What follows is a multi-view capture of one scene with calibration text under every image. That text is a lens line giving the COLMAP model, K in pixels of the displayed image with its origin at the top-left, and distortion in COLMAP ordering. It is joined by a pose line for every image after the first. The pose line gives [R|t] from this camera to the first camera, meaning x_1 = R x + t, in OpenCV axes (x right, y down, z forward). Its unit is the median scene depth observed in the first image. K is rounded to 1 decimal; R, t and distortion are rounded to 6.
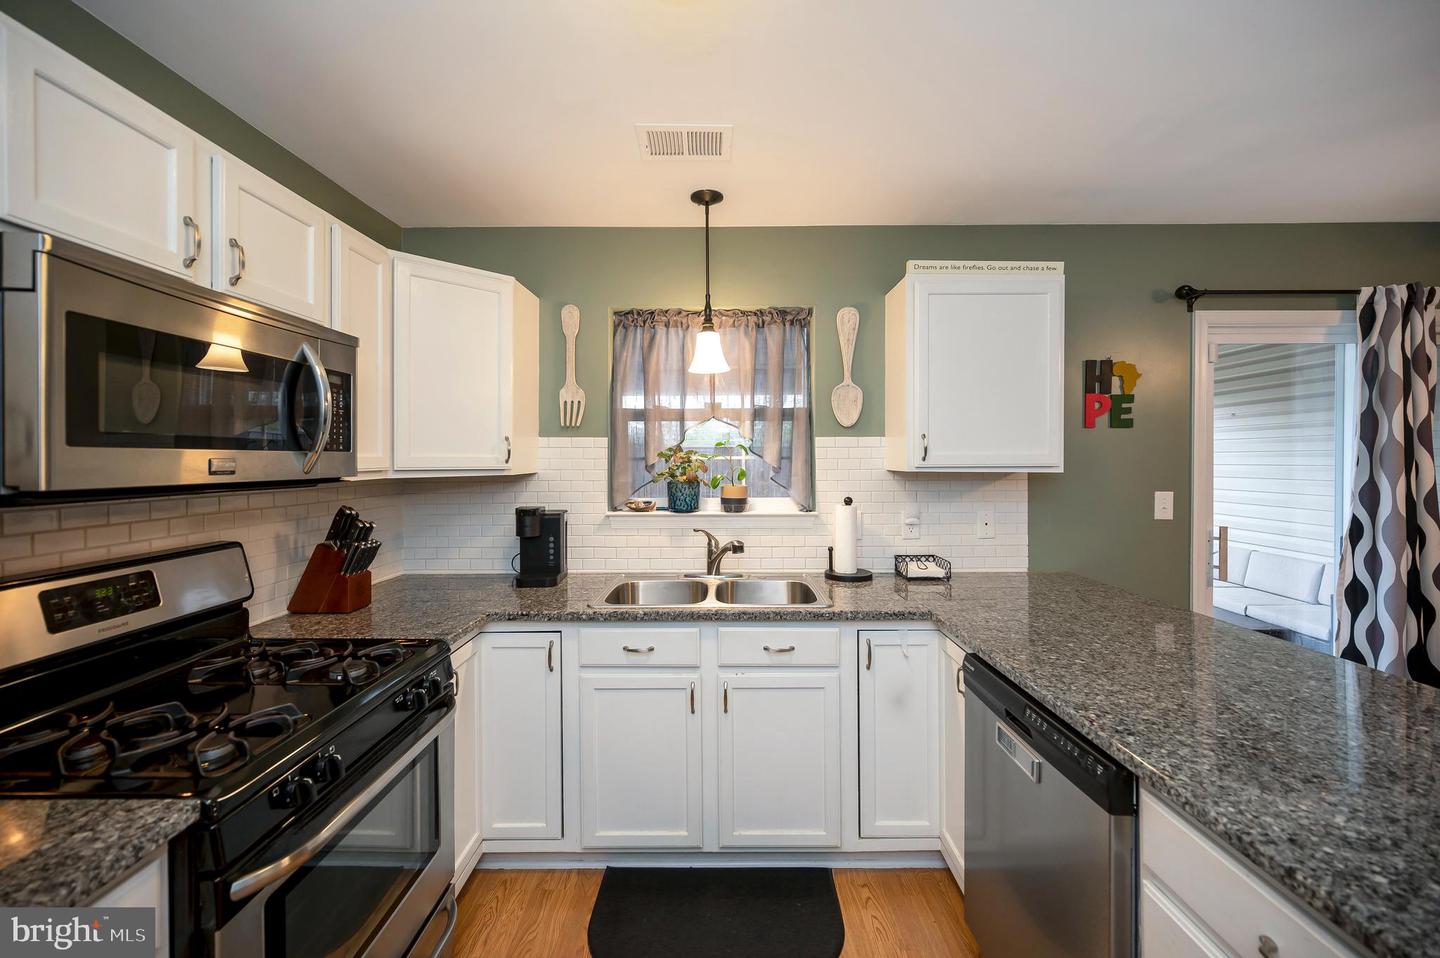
lens RADIAL K [[576.2, 0, 723.7], [0, 576.2, 465.1], [0, 0, 1]] dist [0.000032, 0.000094]
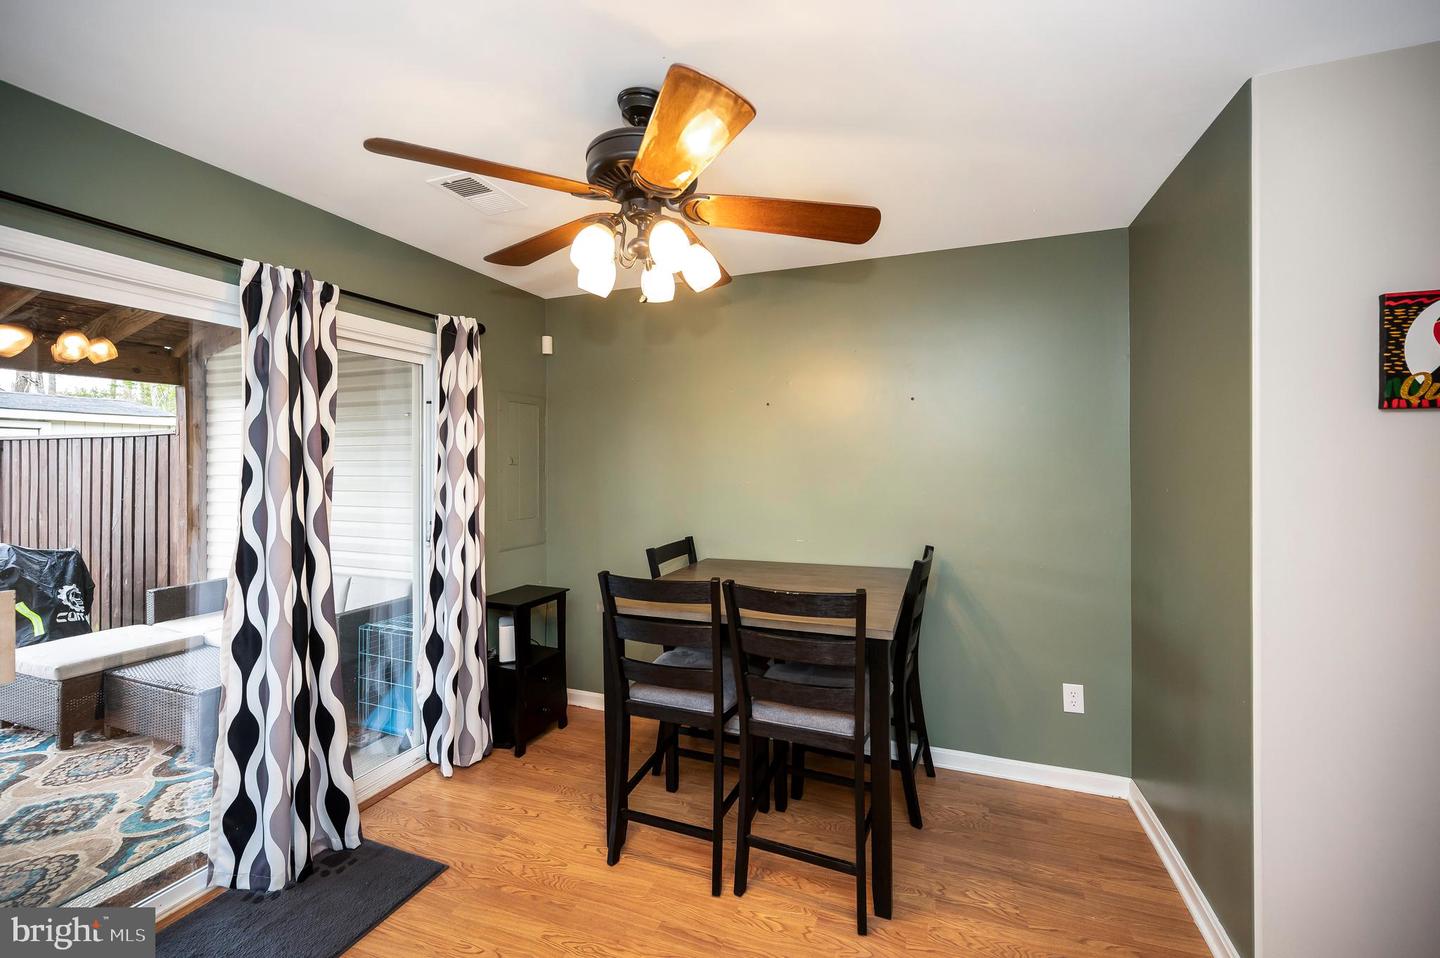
lens RADIAL K [[576.2, 0, 723.7], [0, 576.2, 465.1], [0, 0, 1]] dist [0.000032, 0.000094]
pose [[0.352885, 0.001436, 0.935666, 0.611063], [0.007122, 0.999966, -0.004221, -0.015934], [-0.935640, 0.008153, 0.352863, 0.106532]]
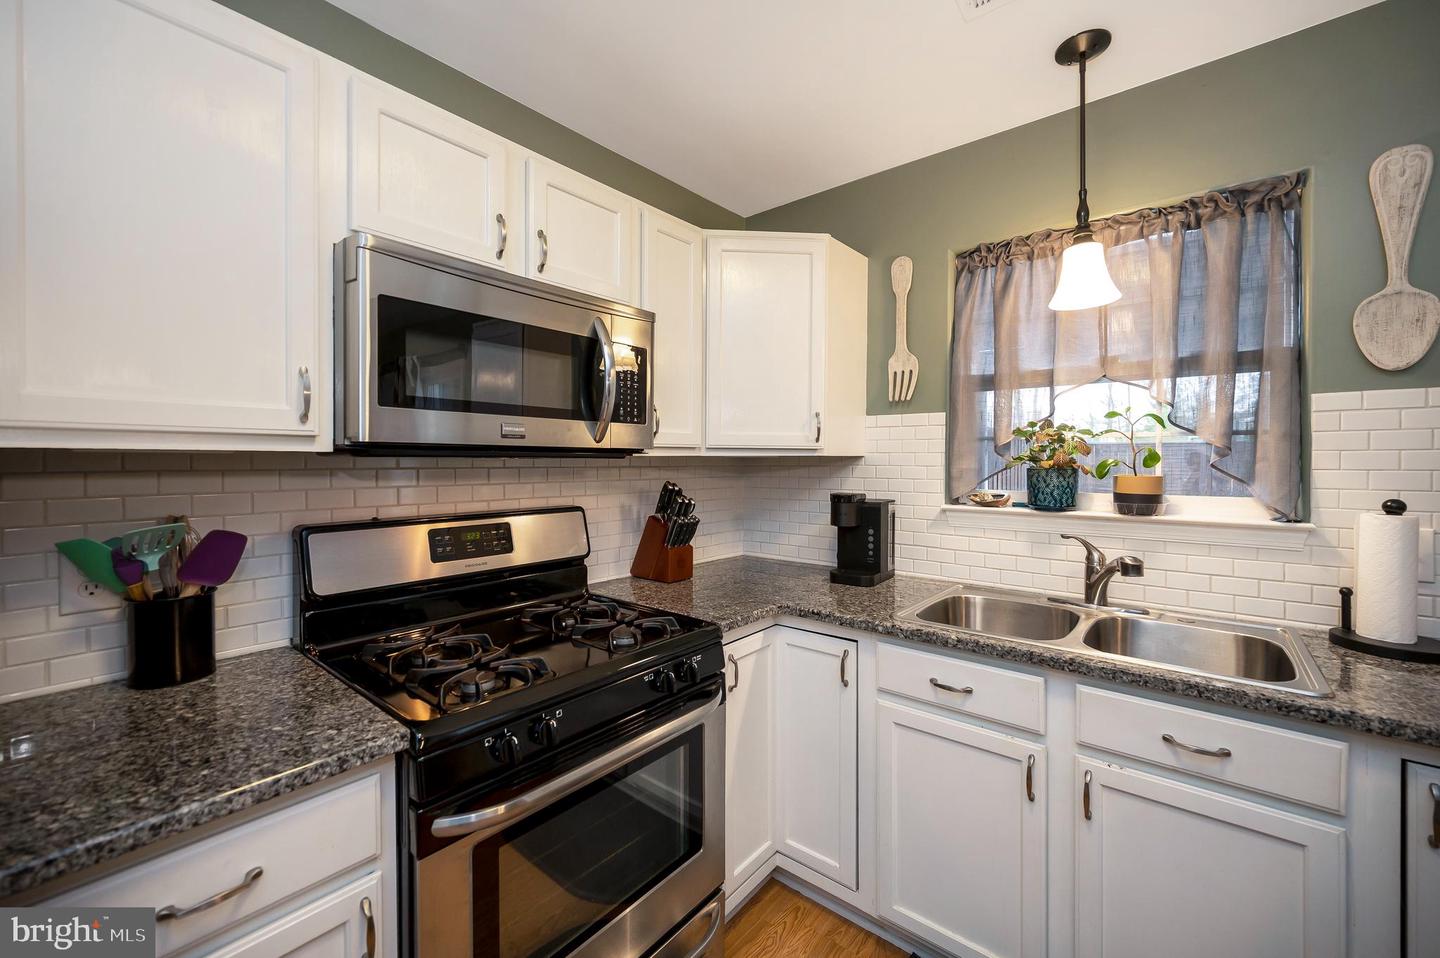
lens RADIAL K [[576.2, 0, 723.7], [0, 576.2, 465.1], [0, 0, 1]] dist [0.000032, 0.000094]
pose [[0.774566, 0.009579, -0.632421, 0.072219], [-0.011953, 0.999928, 0.000506, 0.030921], [0.632380, 0.007167, 0.774625, 0.192910]]
